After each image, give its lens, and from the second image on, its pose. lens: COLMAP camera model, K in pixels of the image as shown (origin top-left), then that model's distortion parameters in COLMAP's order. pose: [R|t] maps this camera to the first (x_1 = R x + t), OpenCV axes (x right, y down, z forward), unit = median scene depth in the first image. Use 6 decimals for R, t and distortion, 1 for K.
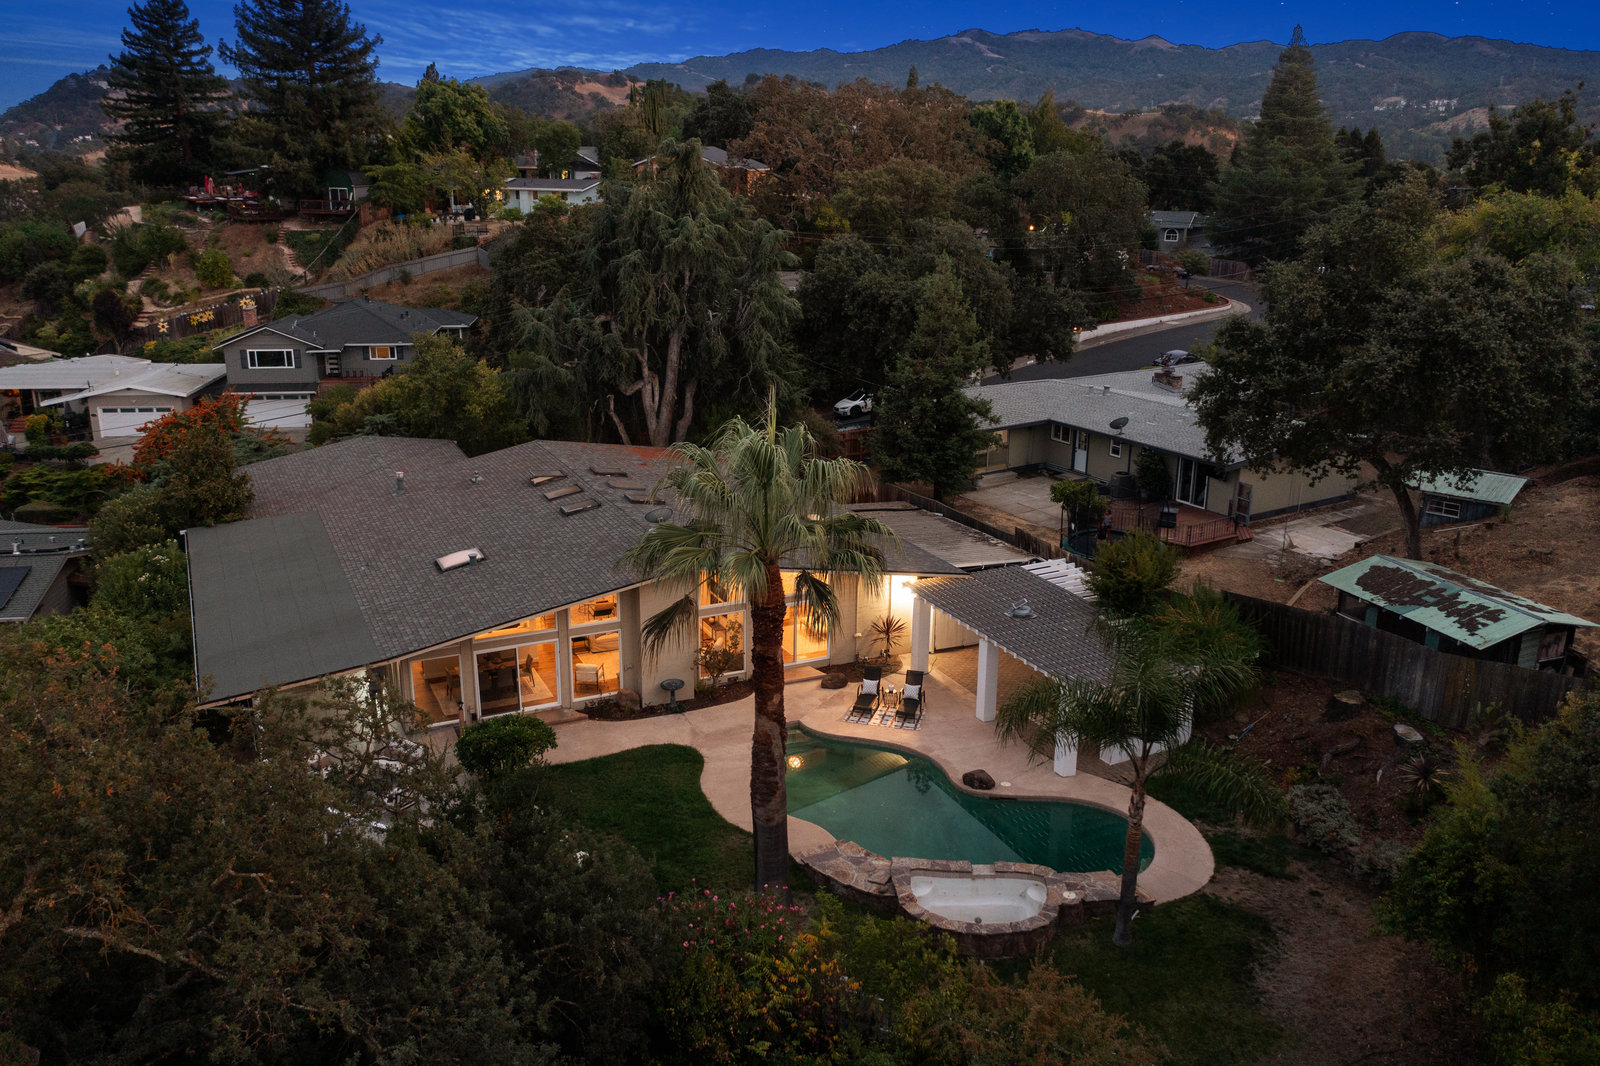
lens RADIAL K [[1311.5, 0, 800.0], [0, 1311.5, 533.0], [0, 0, 1]] dist [-0.005492, 0.004886]
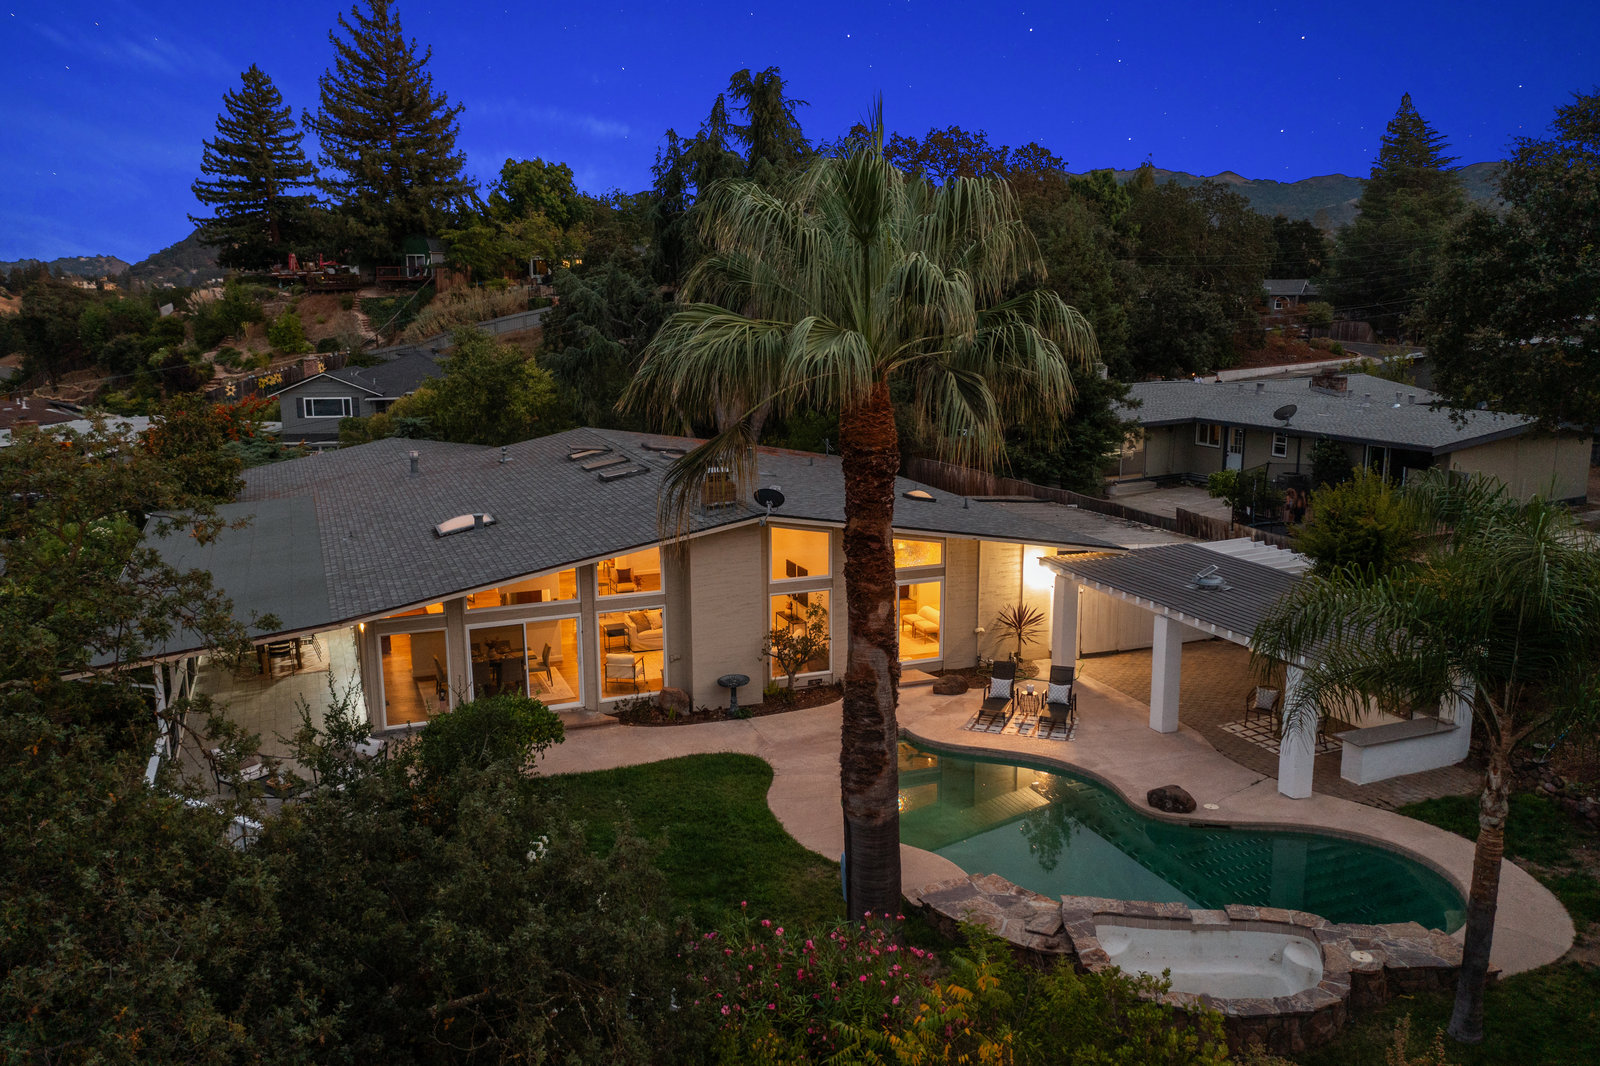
lens RADIAL K [[1278.7, 0, 800.0], [0, 1278.7, 533.0], [0, 0, 1]] dist [-0.002674, -0.004182]
pose [[0.997840, -0.001643, -0.065663, -0.008956], [-0.004722, 0.995306, -0.096658, 0.076501], [0.065514, 0.096760, 0.993149, 0.205915]]
